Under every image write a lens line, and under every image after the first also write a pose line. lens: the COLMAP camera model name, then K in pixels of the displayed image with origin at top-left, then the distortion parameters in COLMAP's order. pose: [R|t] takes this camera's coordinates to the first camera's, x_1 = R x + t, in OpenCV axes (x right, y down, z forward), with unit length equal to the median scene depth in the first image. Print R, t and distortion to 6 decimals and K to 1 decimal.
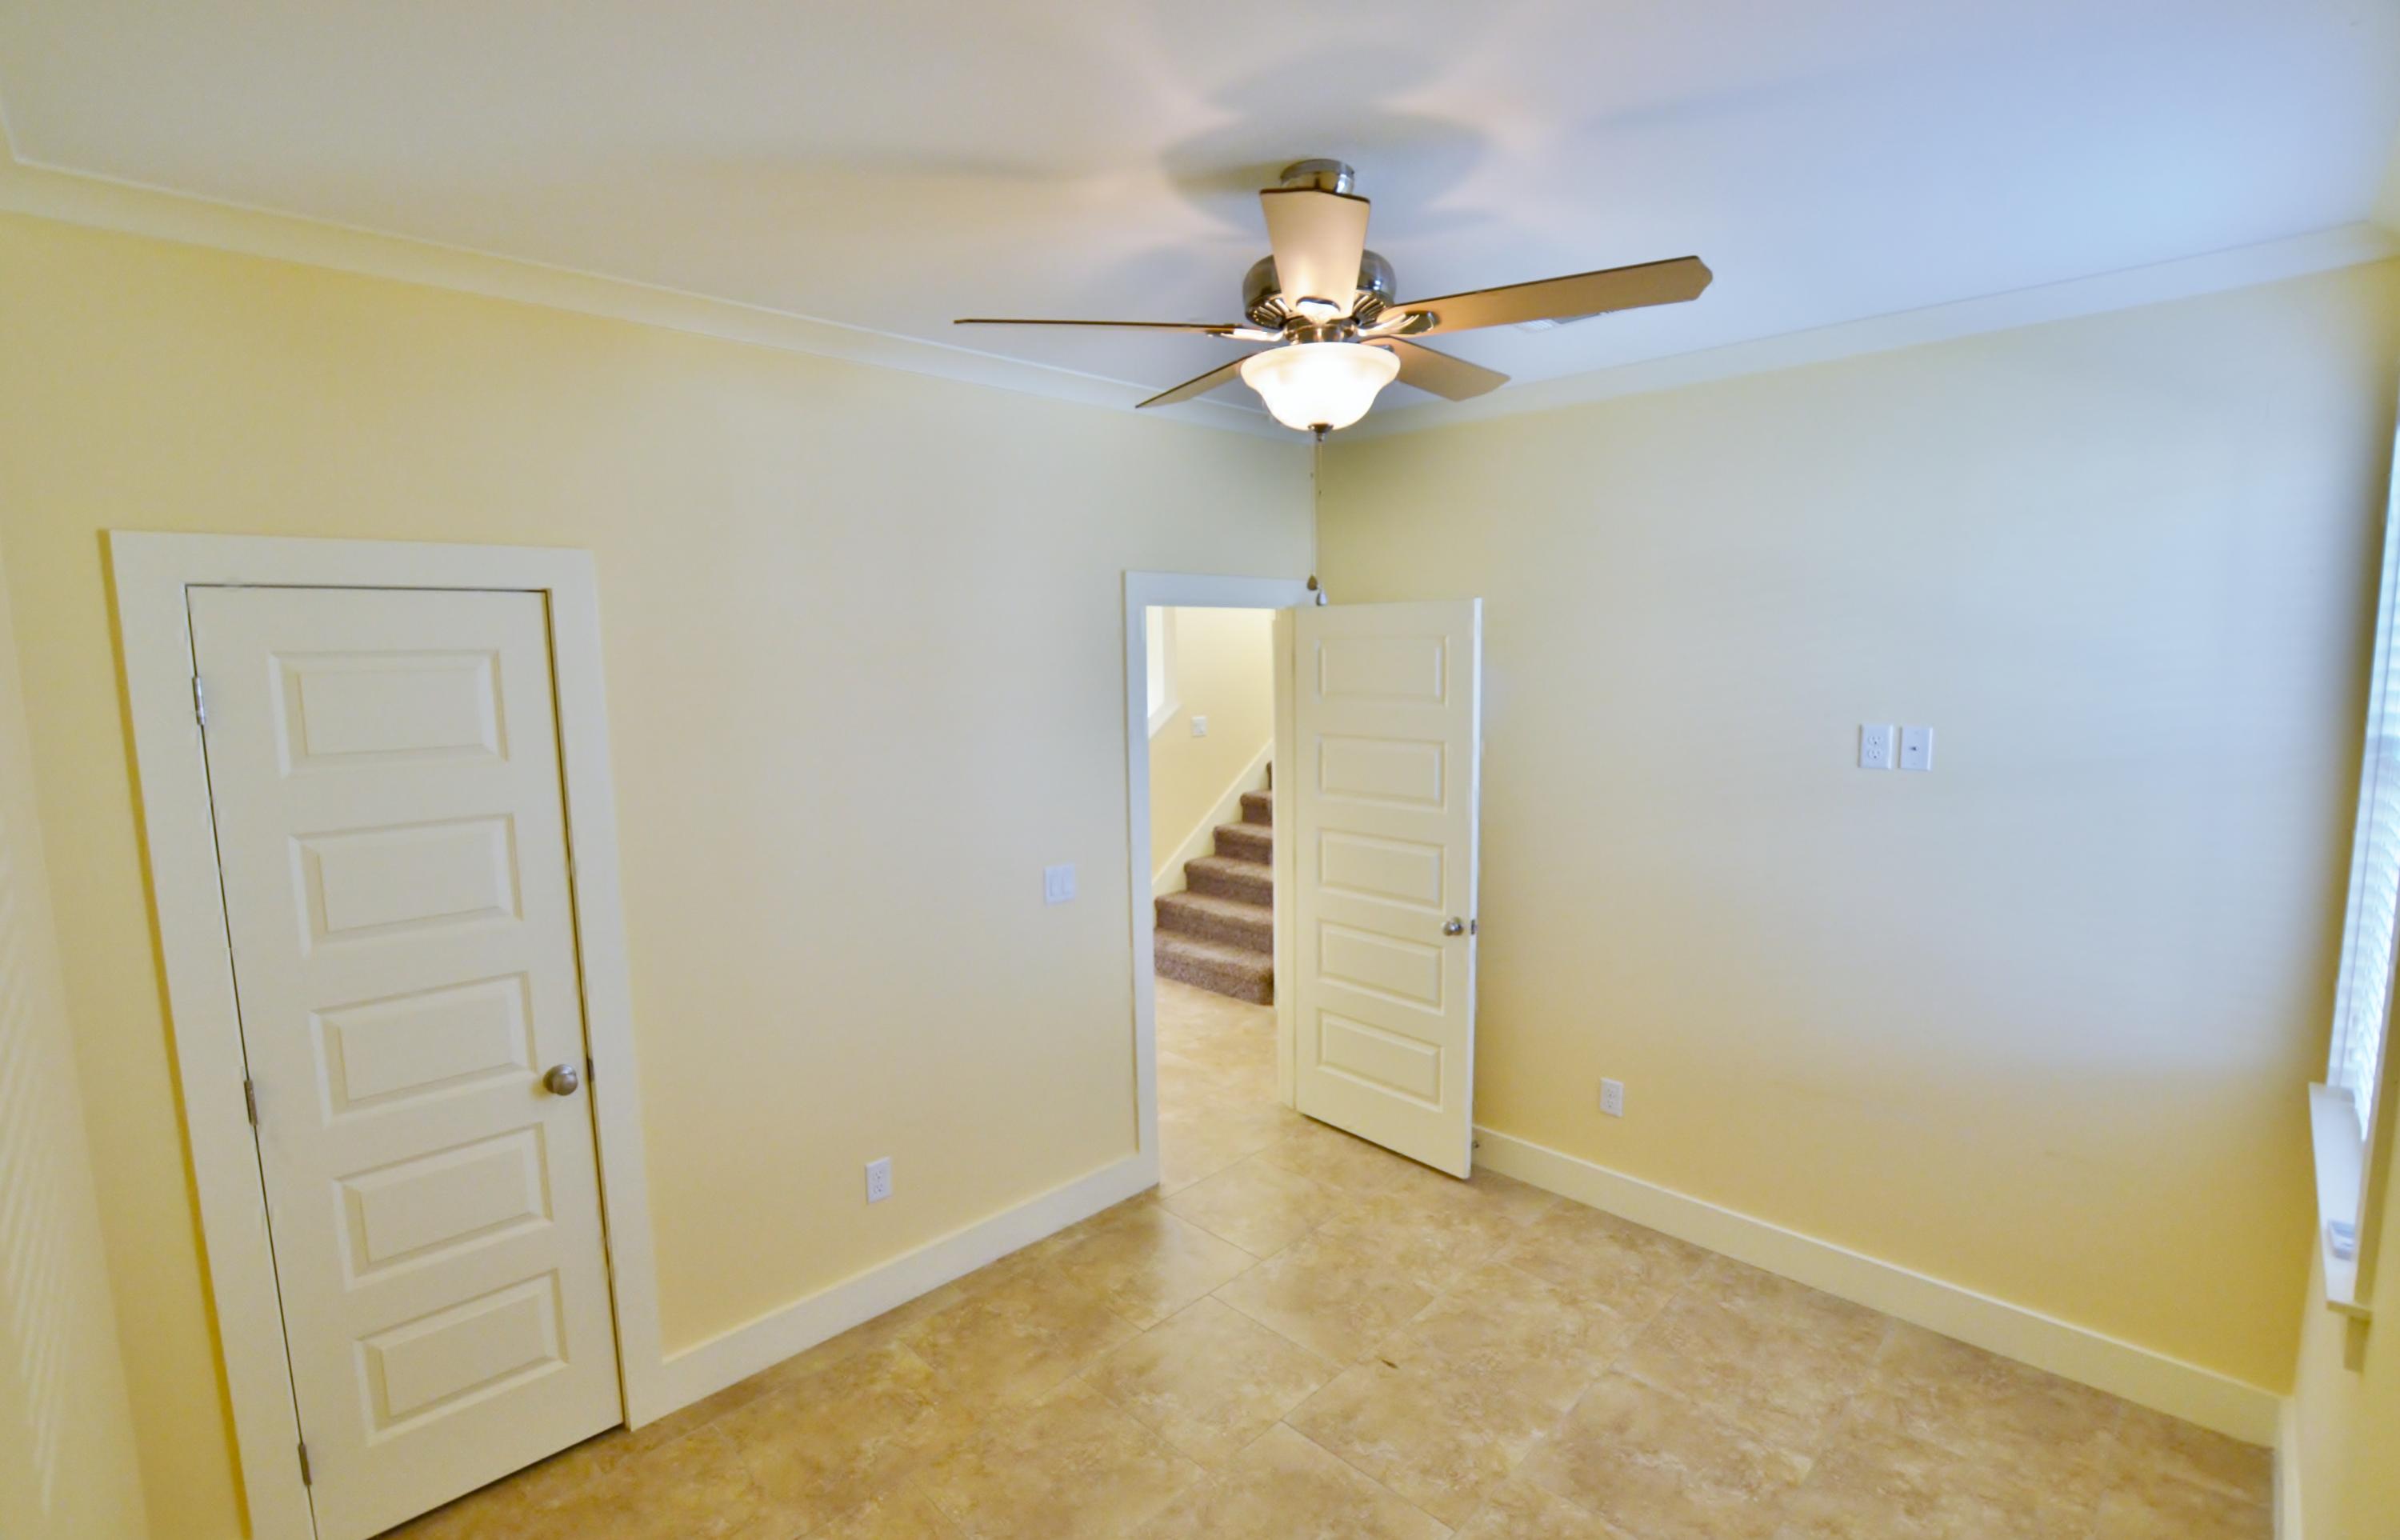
lens RADIAL K [[1094.5, 0, 1206.6], [0, 1094.5, 770.2], [0, 0, 1]] dist [-0.030982, -0.000497]
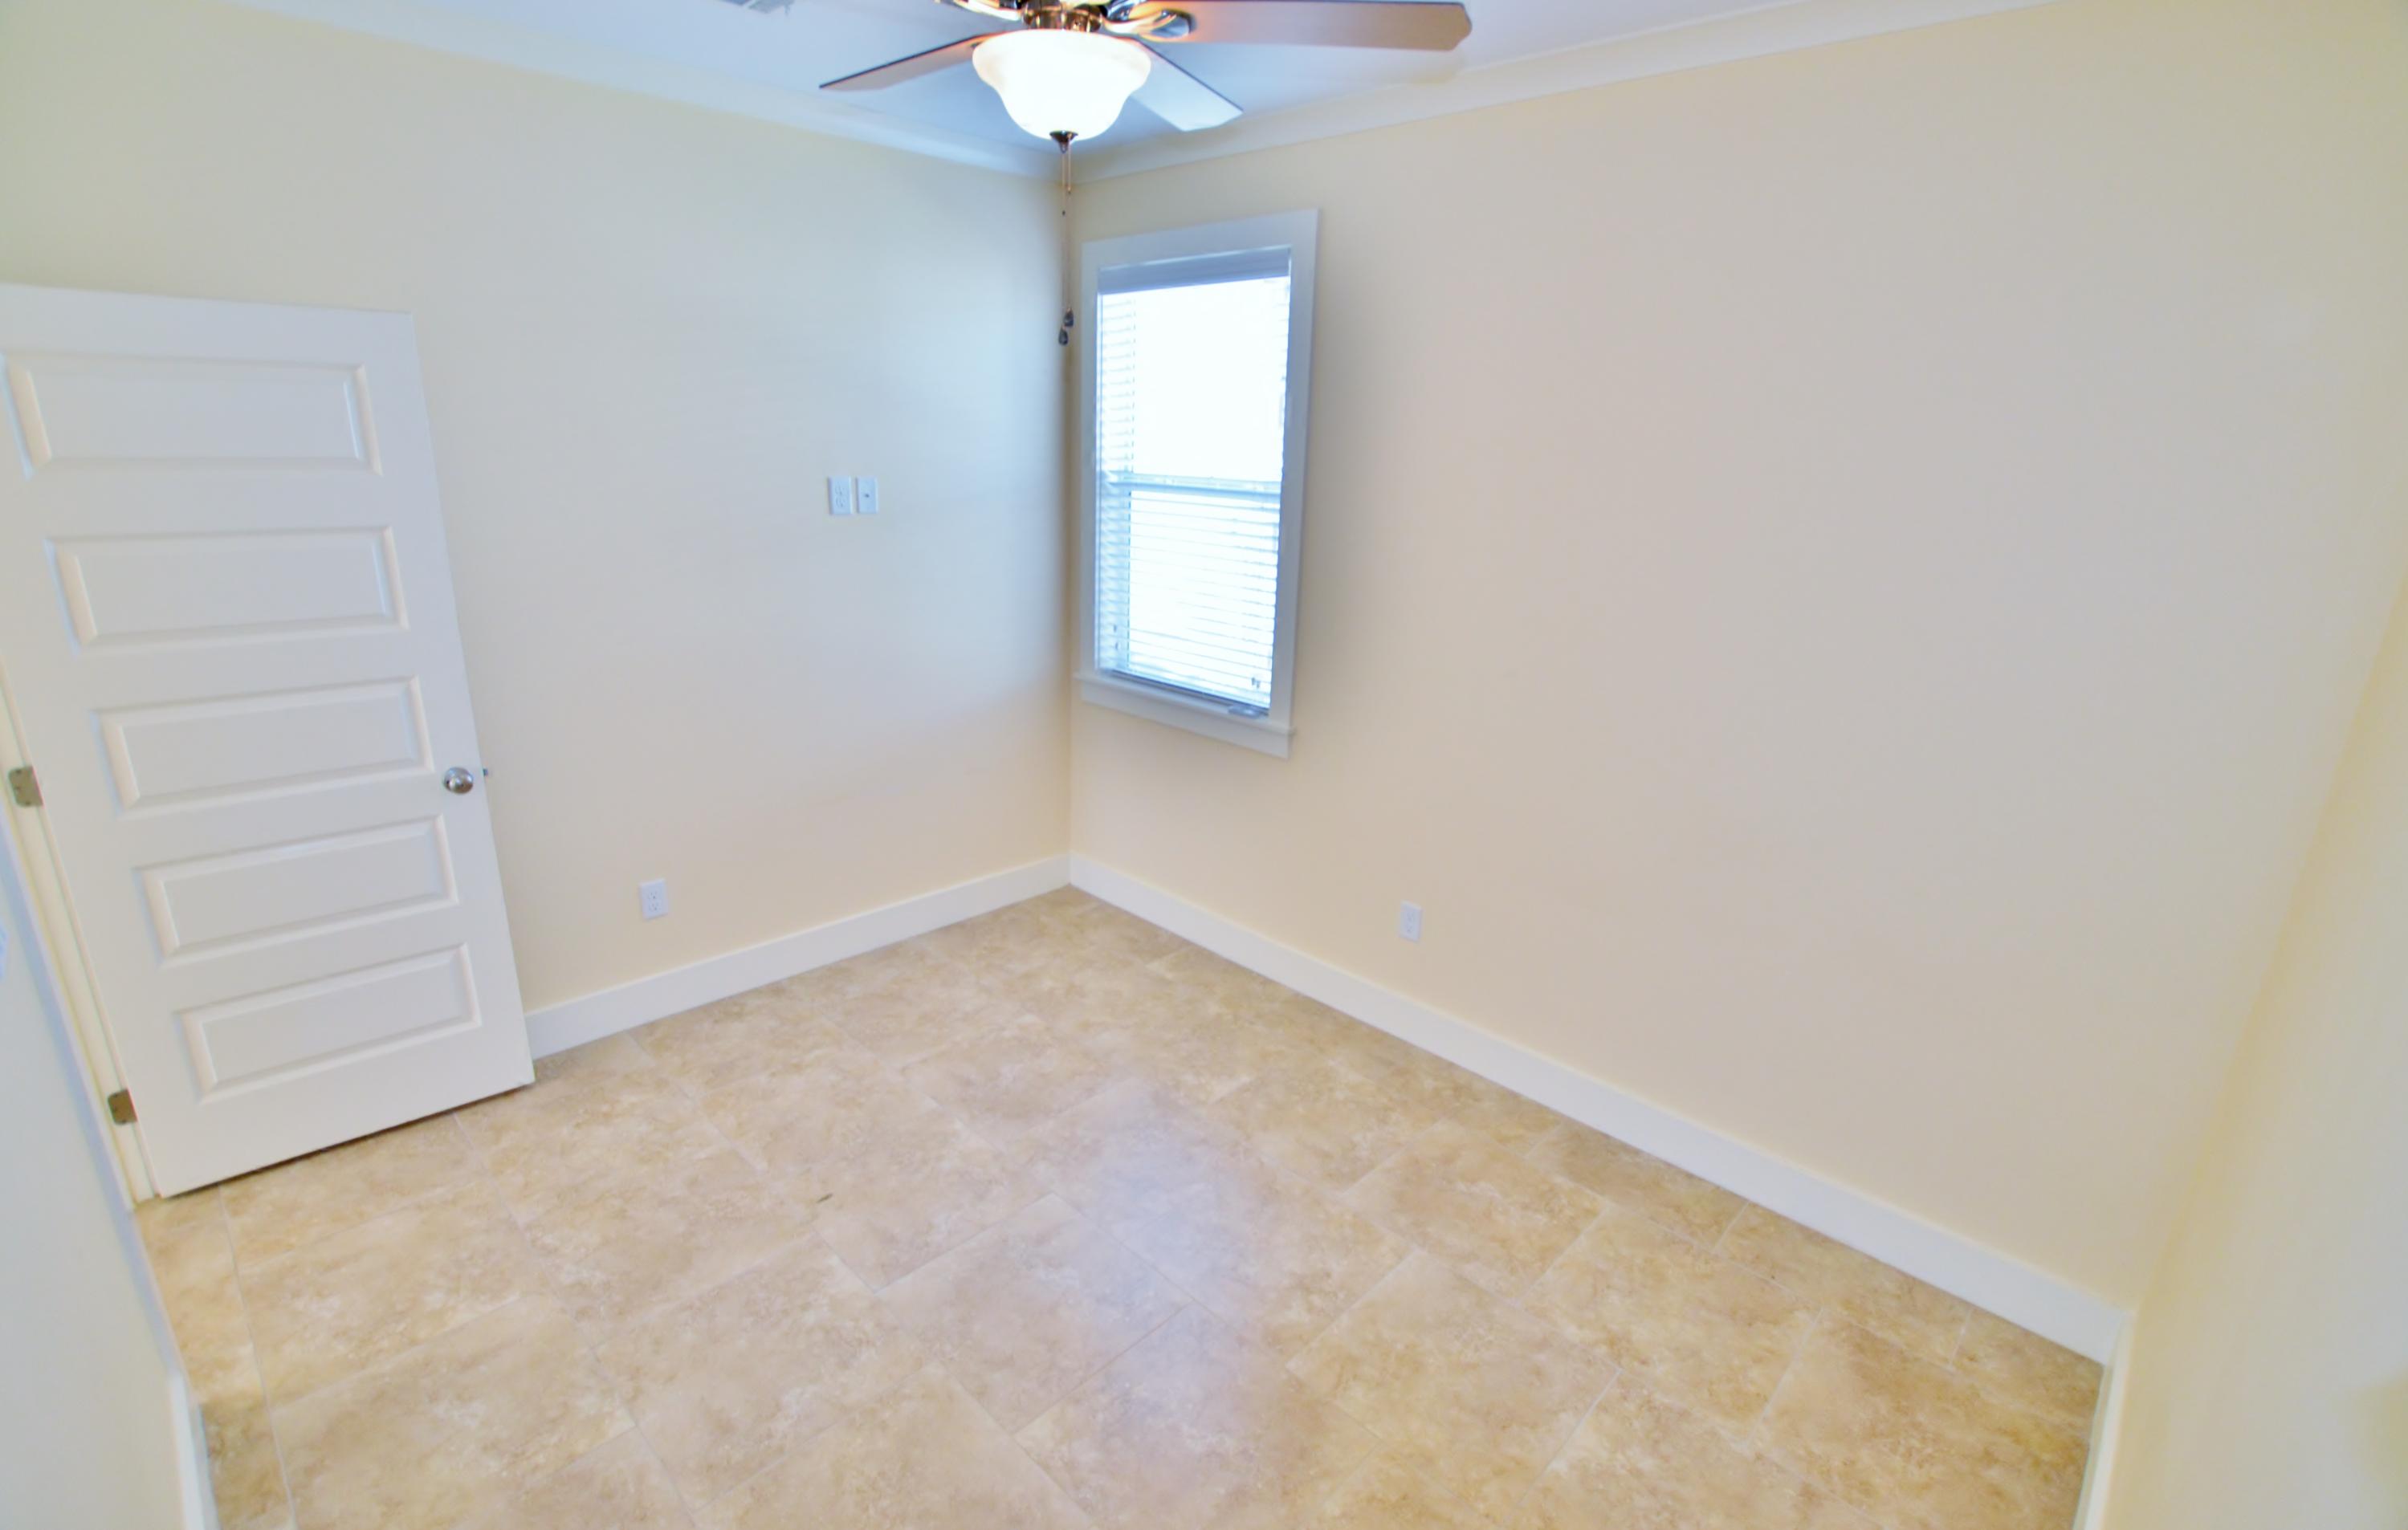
lens RADIAL K [[1098.0, 0, 1202.5], [0, 1098.0, 764.0], [0, 0, 1]] dist [-0.030982, -0.000497]
pose [[-0.025228, -0.269573, 0.962650, -0.612460], [0.077658, 0.959518, 0.270731, -0.032631], [-0.996661, 0.081588, -0.003272, 0.630461]]
